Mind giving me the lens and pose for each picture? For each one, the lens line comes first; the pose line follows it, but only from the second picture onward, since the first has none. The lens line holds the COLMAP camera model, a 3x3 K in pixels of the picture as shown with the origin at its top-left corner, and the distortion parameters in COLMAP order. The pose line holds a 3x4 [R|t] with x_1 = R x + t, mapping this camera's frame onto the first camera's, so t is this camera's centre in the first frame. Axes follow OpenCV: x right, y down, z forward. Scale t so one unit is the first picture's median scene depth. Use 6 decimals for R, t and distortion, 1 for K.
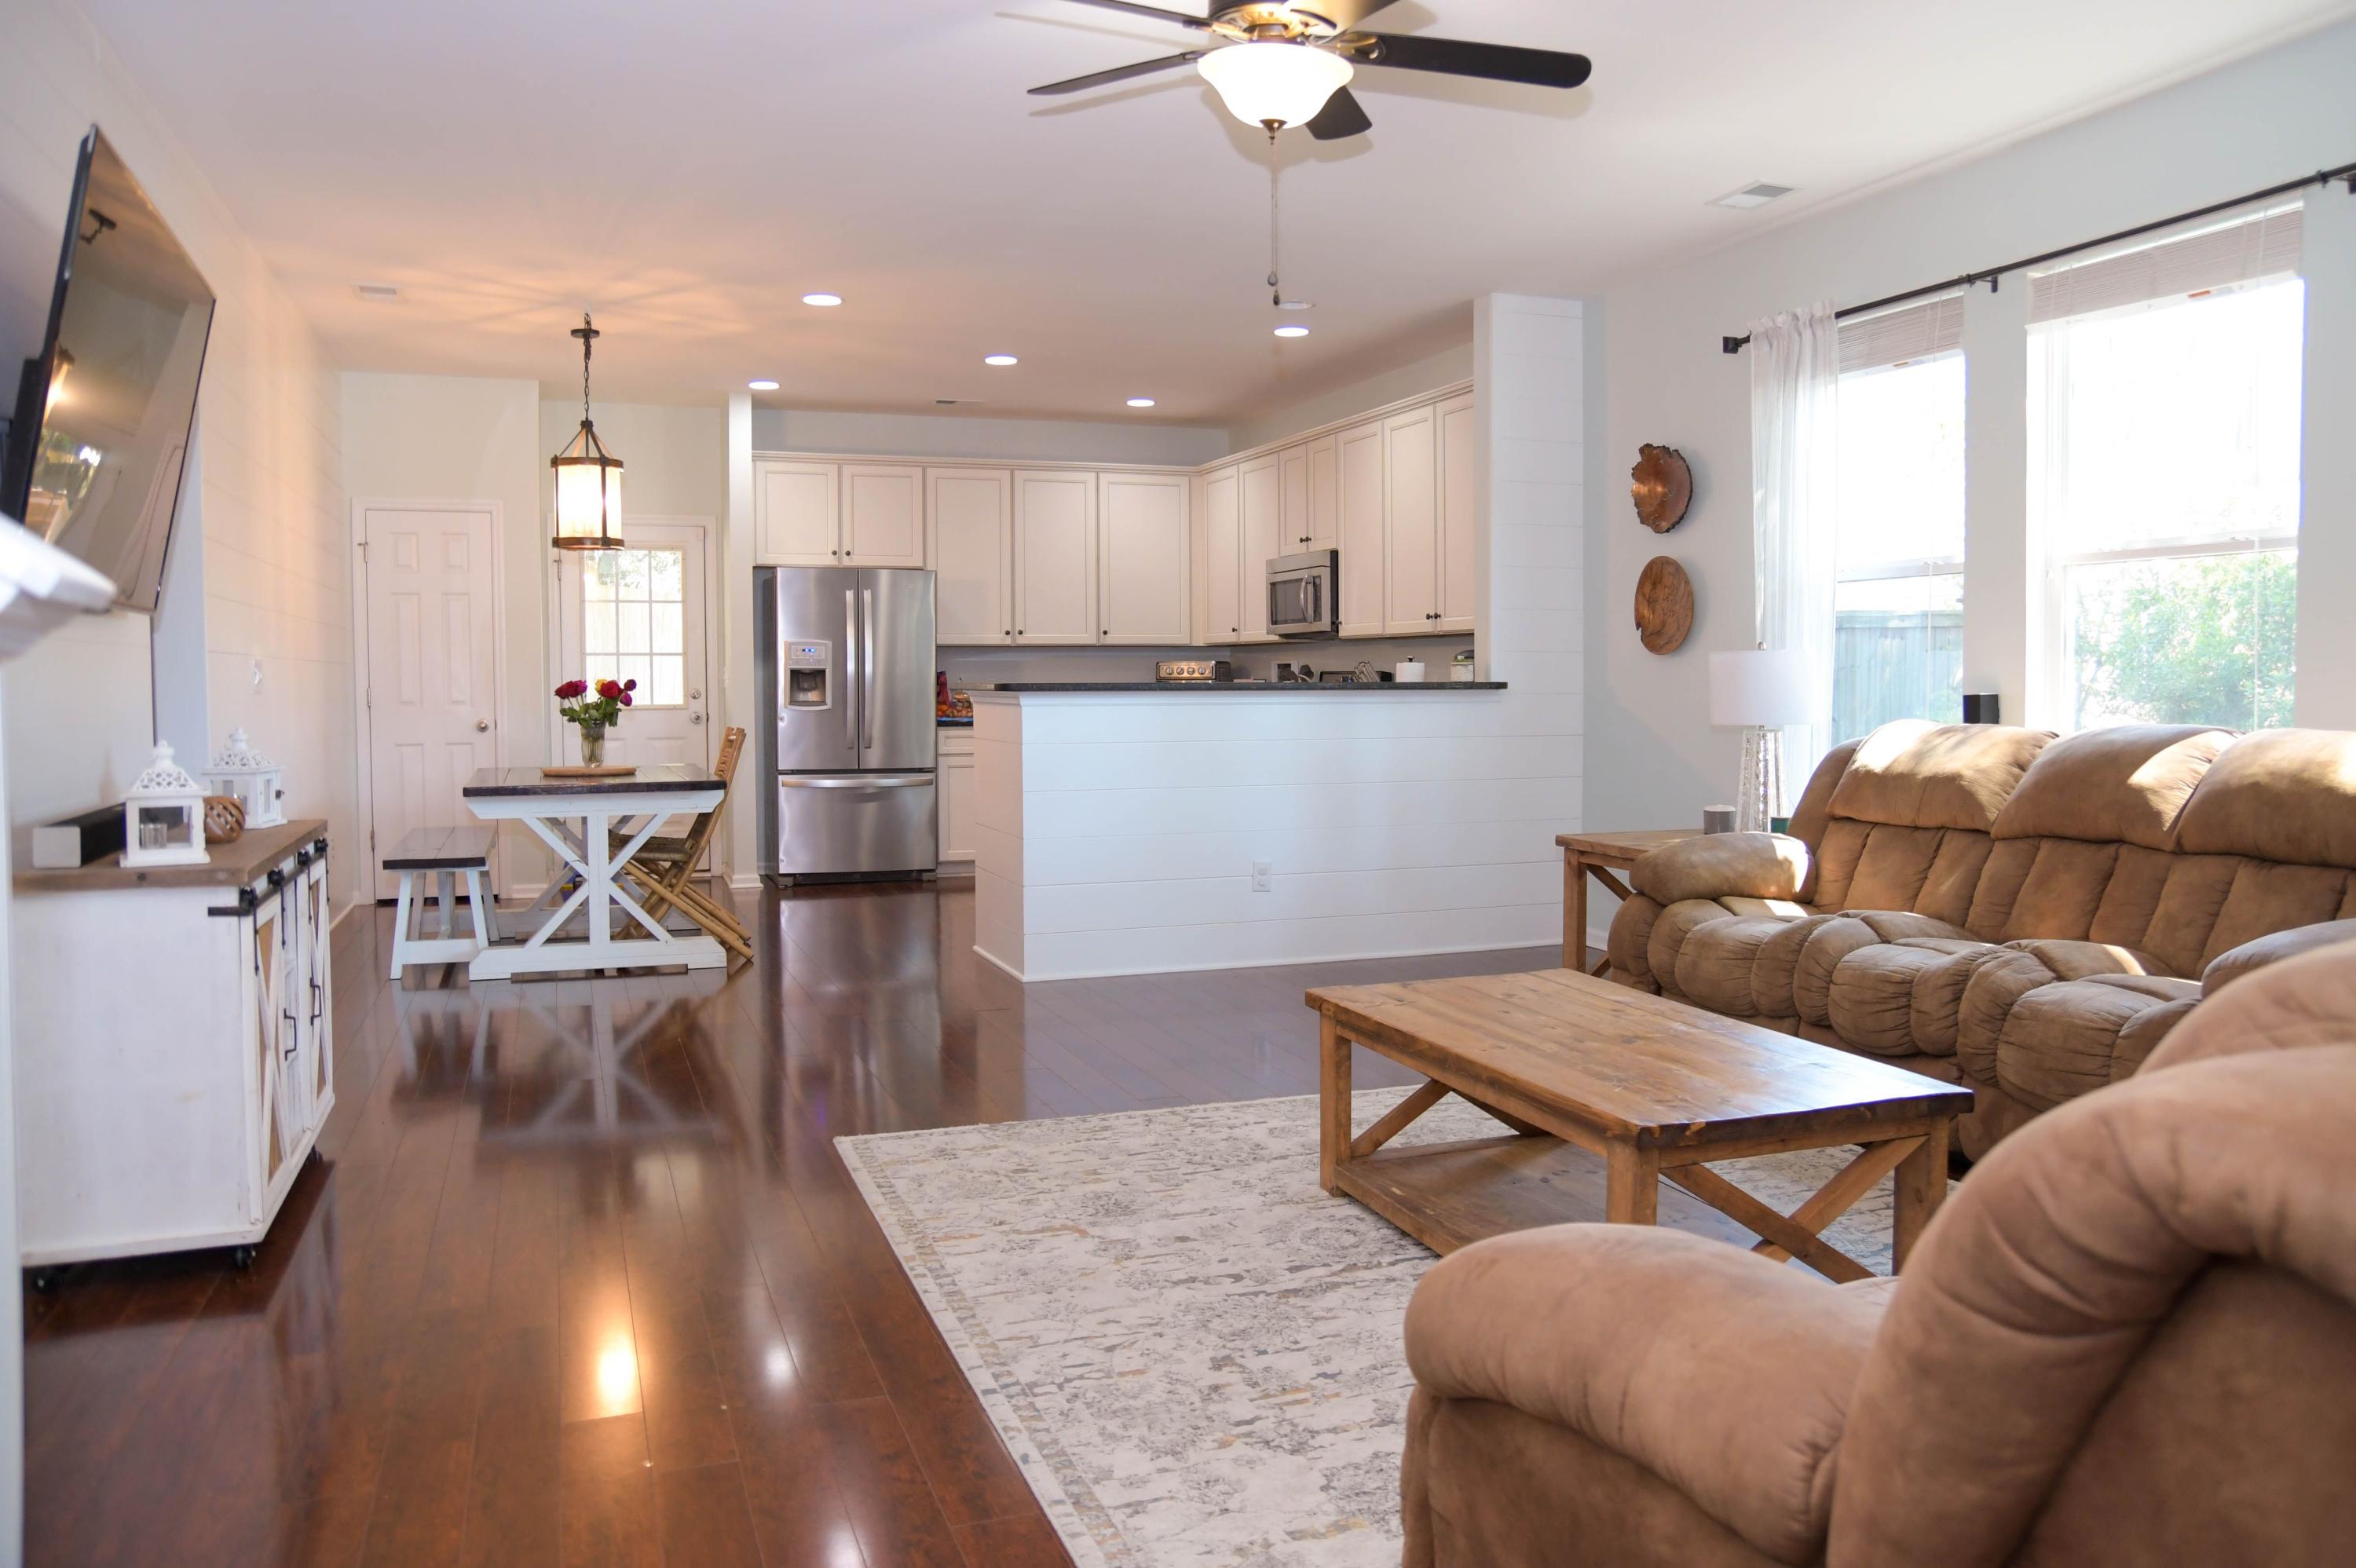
lens RADIAL K [[1734.7, 0, 1217.5], [0, 1734.7, 774.1], [0, 0, 1]] dist [-0.122669, 0.112761]
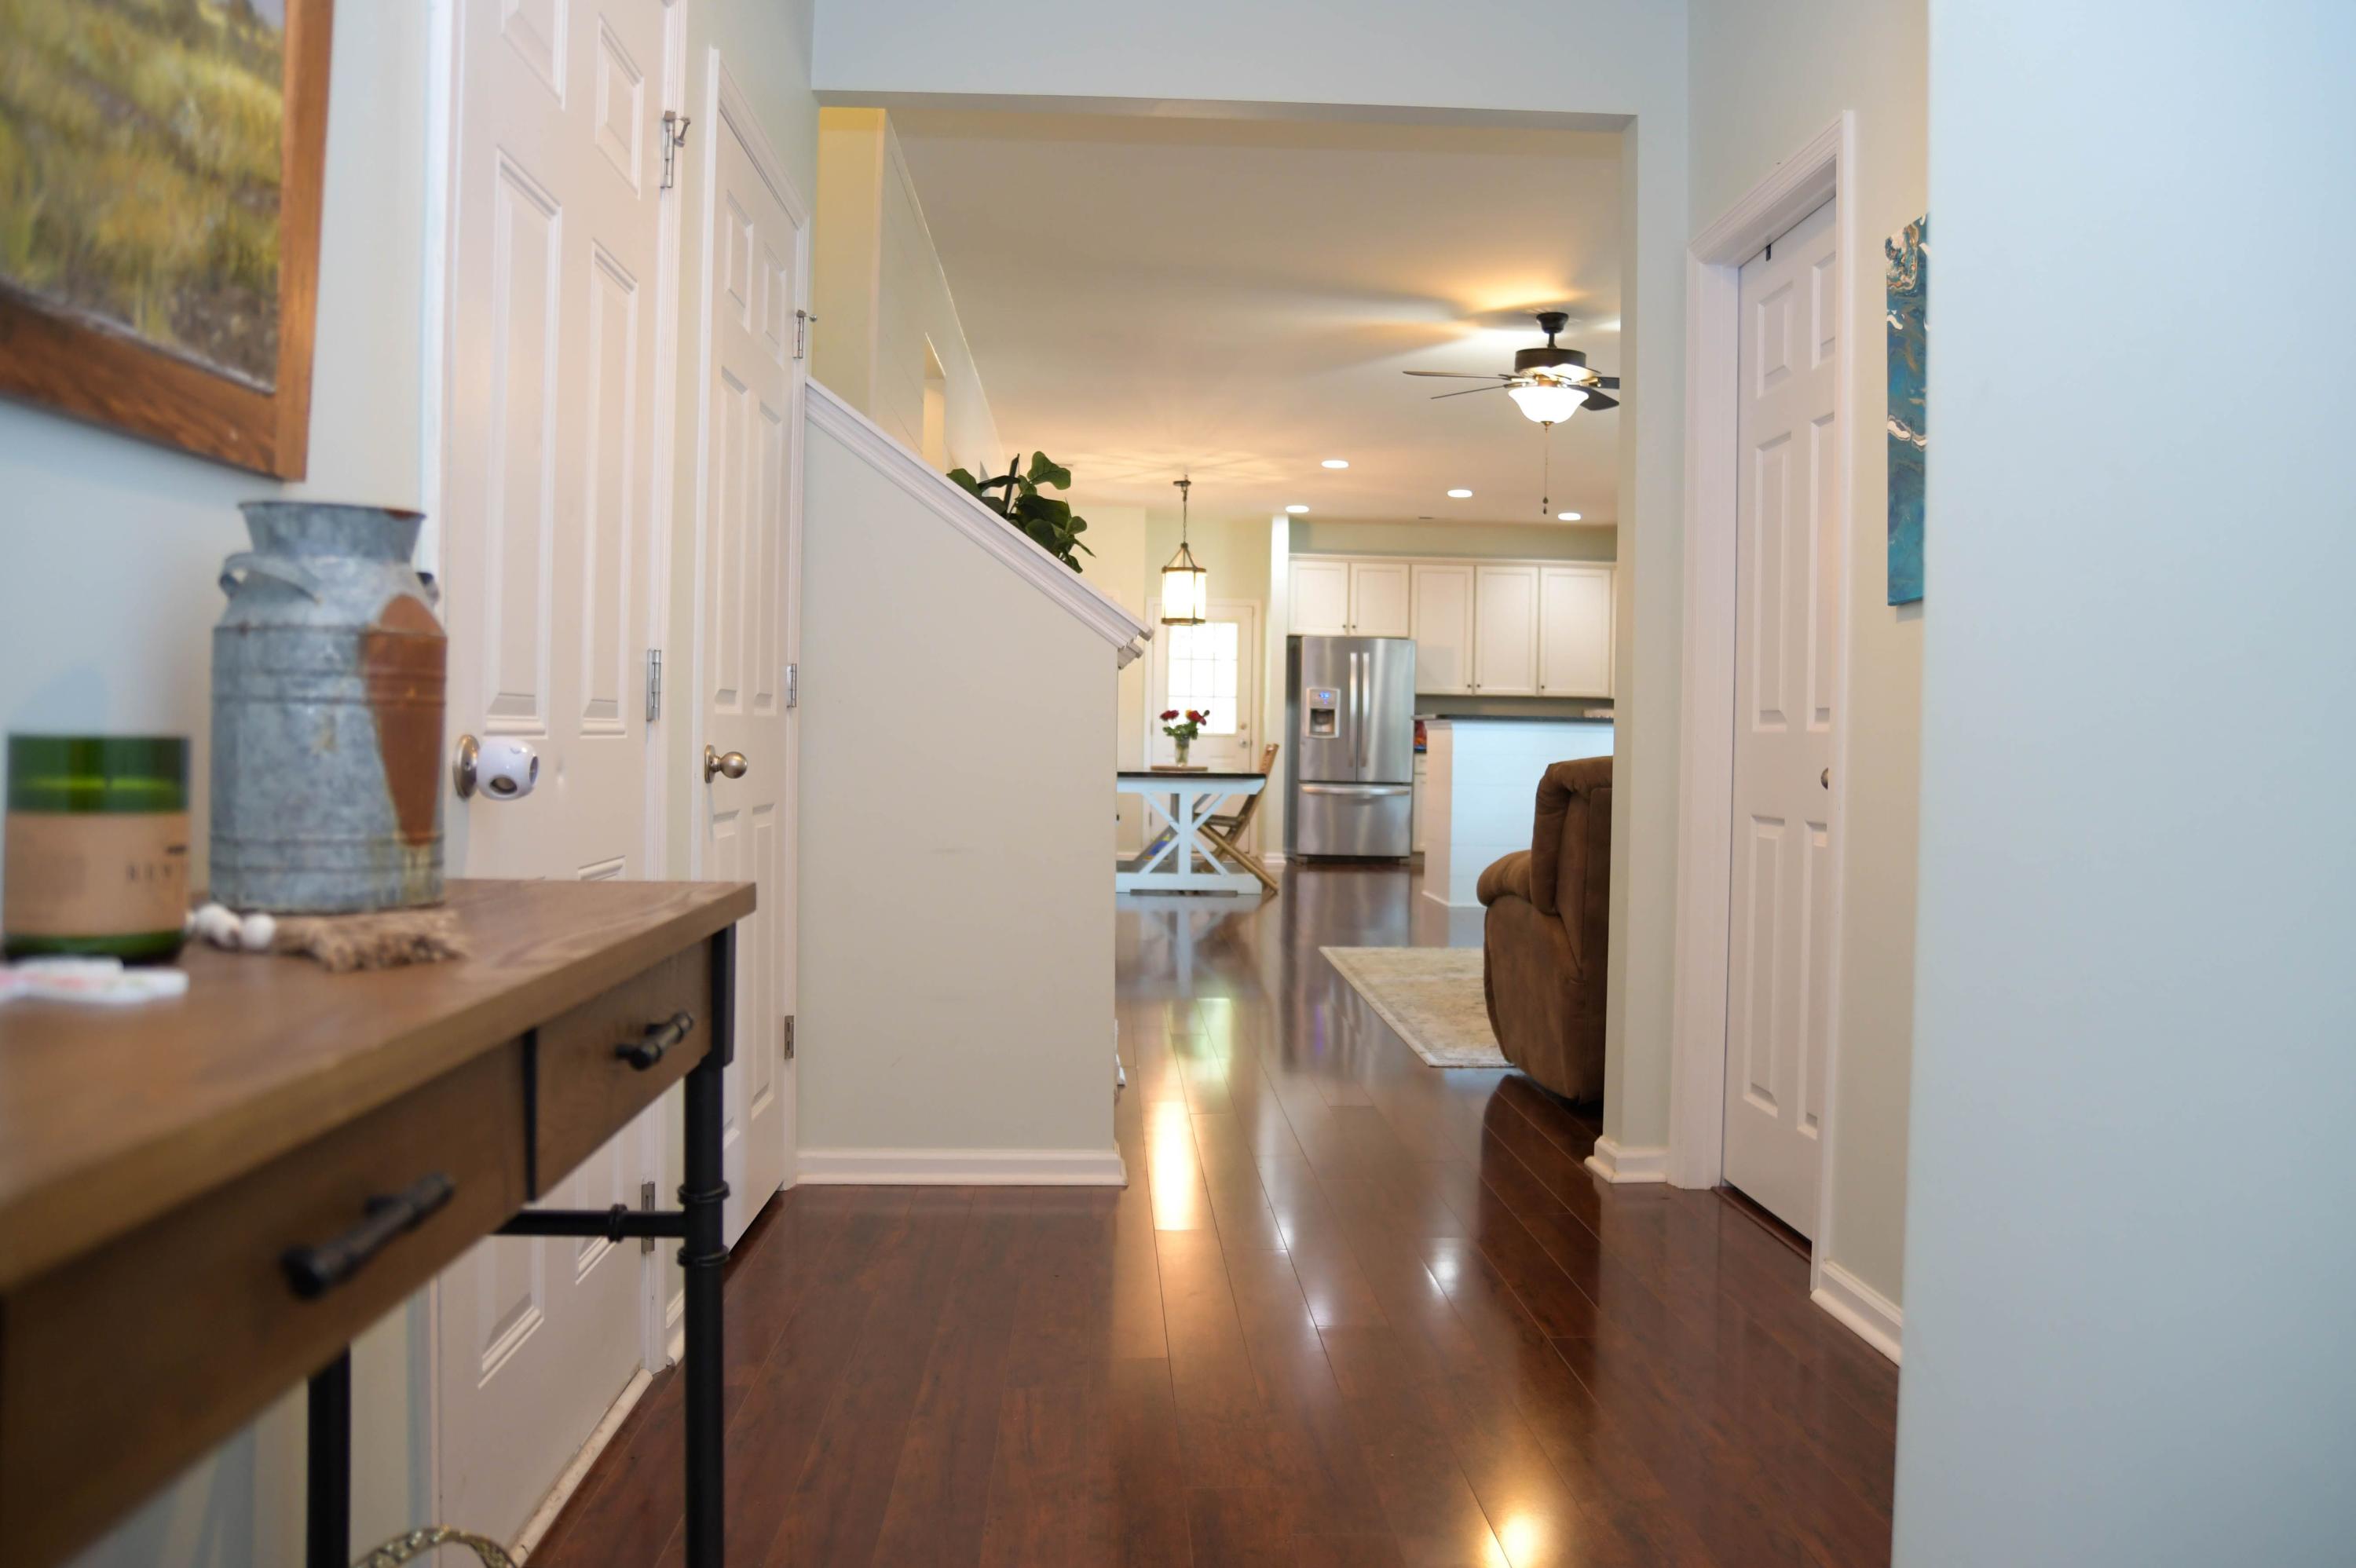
lens RADIAL K [[1734.7, 0, 1217.5], [0, 1734.7, 774.1], [0, 0, 1]] dist [-0.122669, 0.112761]
pose [[0.955088, 0.025386, -0.295232, 0.121924], [-0.036238, 0.998851, -0.031344, 0.048530], [0.294097, 0.040635, 0.954911, -0.458709]]
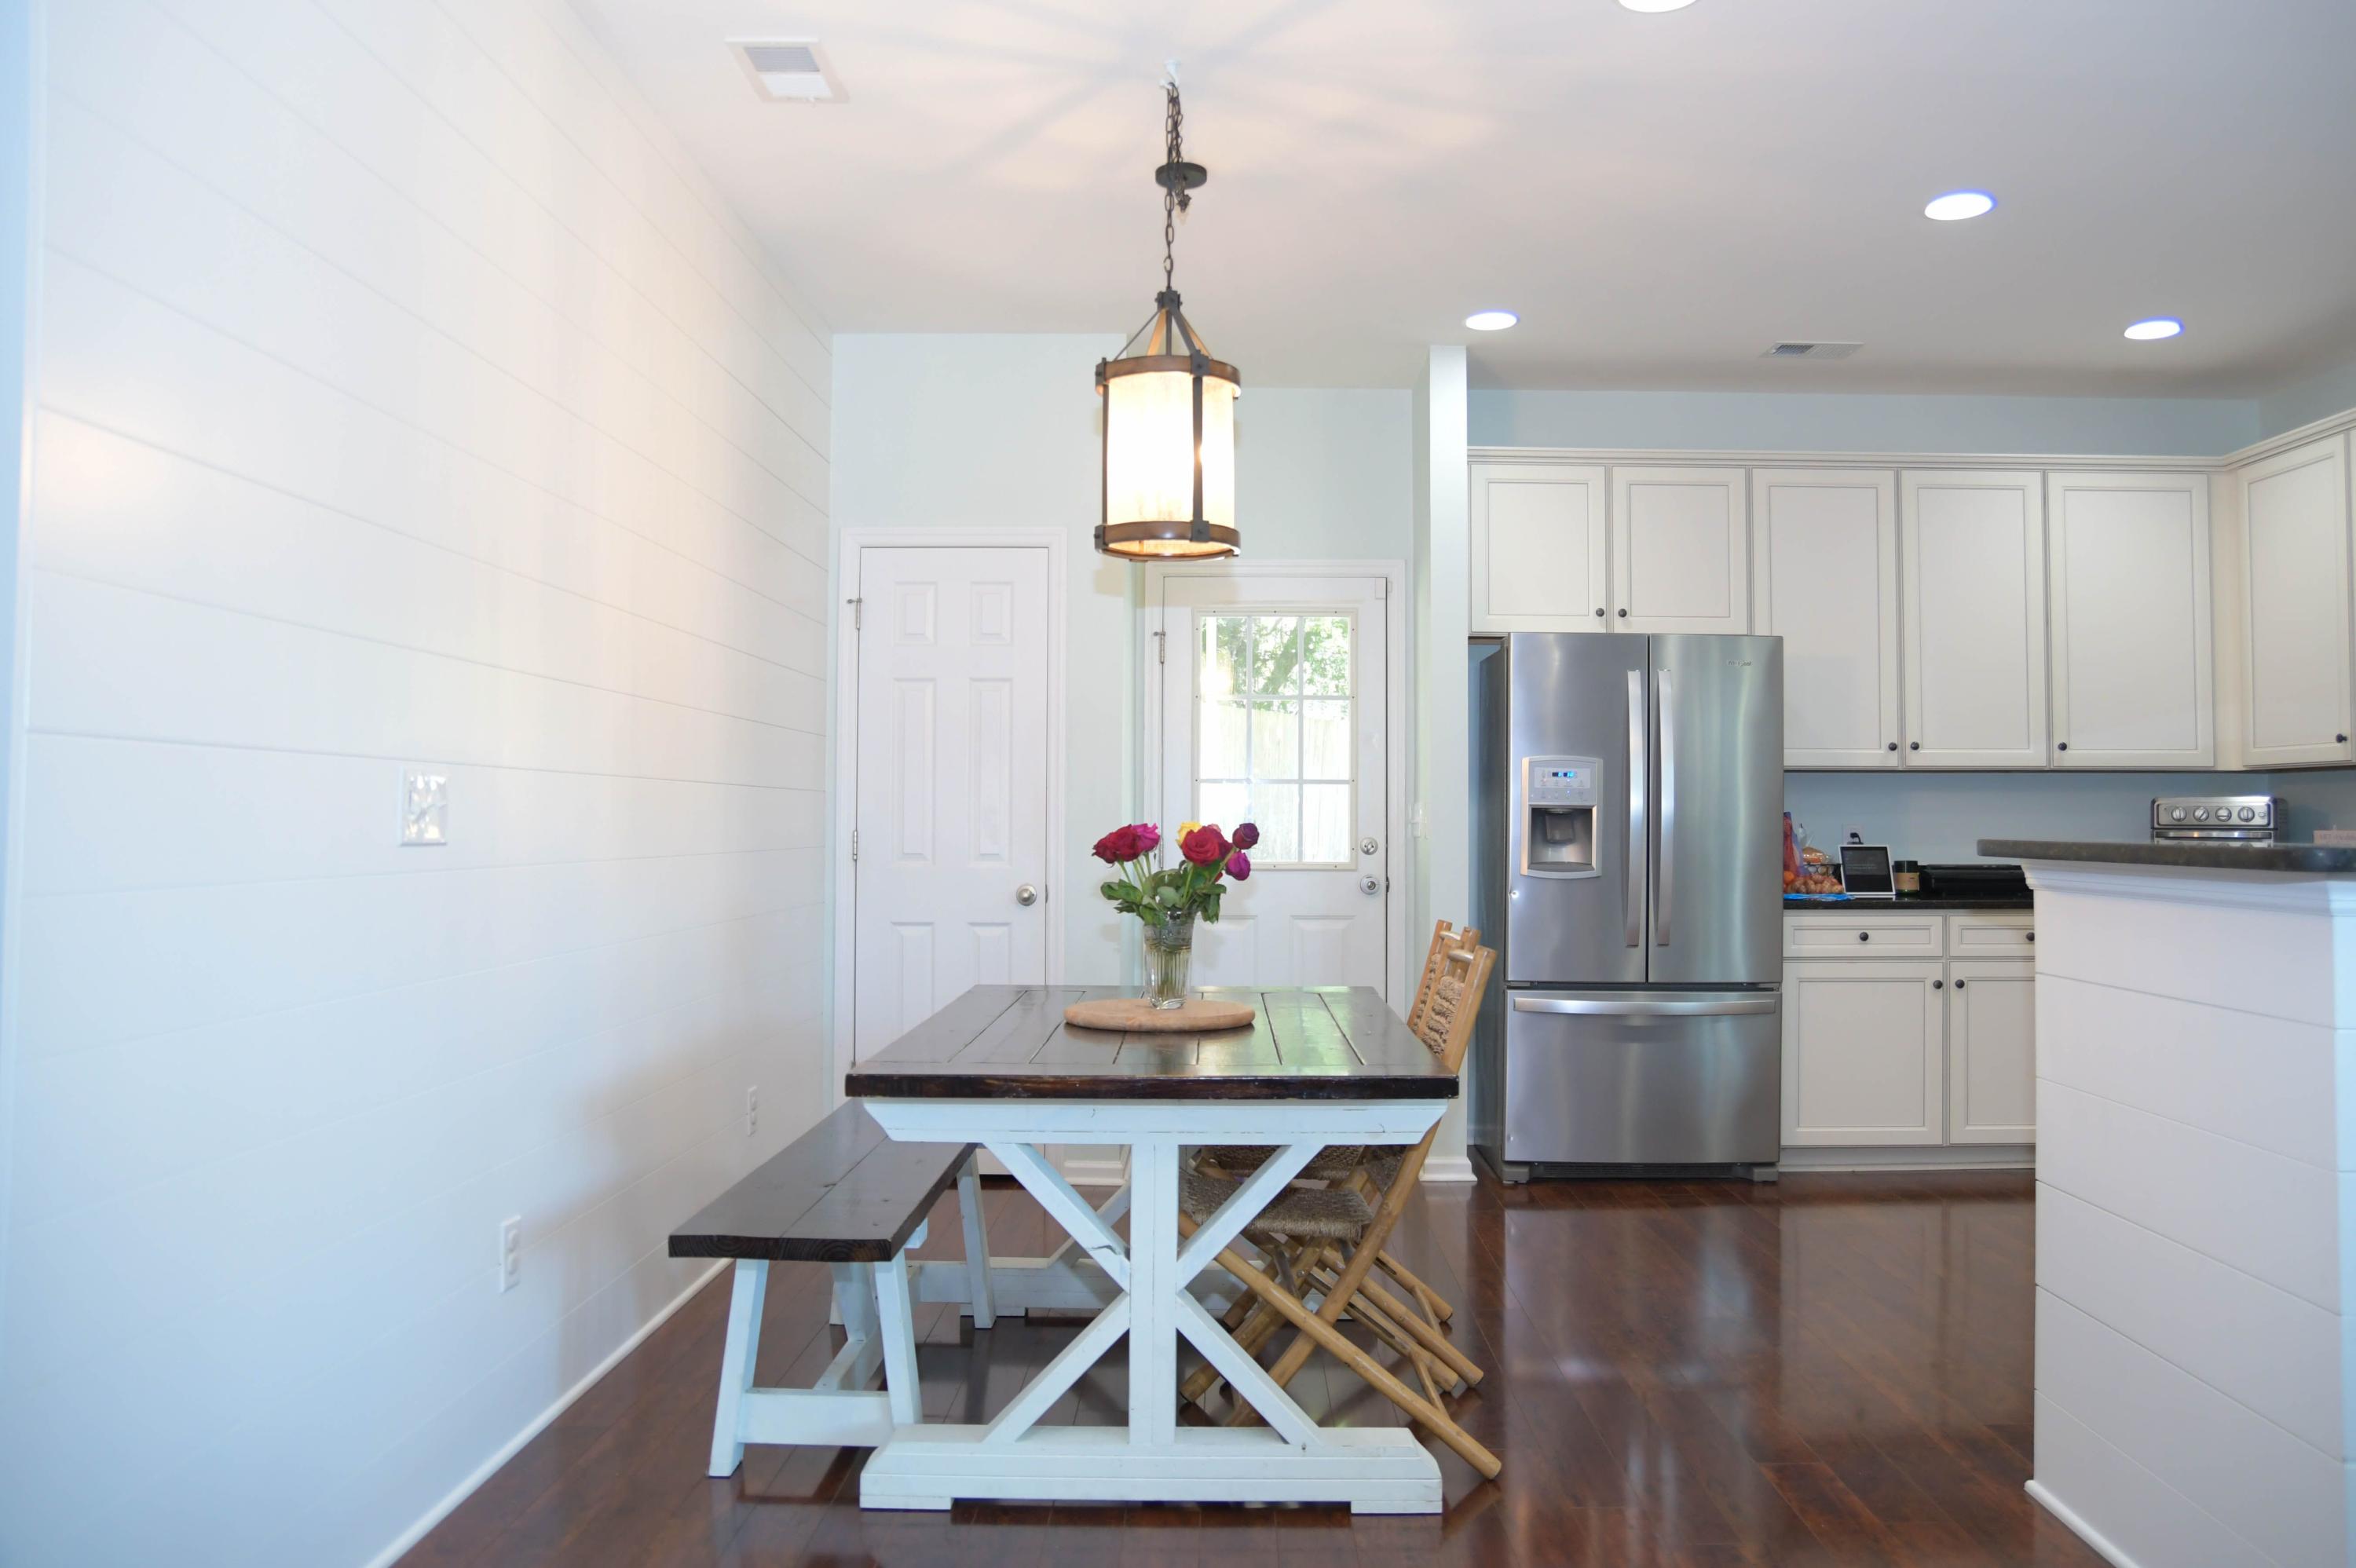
lens RADIAL K [[1734.7, 0, 1217.5], [0, 1734.7, 774.1], [0, 0, 1]] dist [-0.122669, 0.112761]
pose [[0.930917, -0.002629, -0.365221, -0.163773], [-0.027207, 0.996696, -0.076524, -0.029995], [0.364215, 0.081174, 0.927770, 0.514840]]
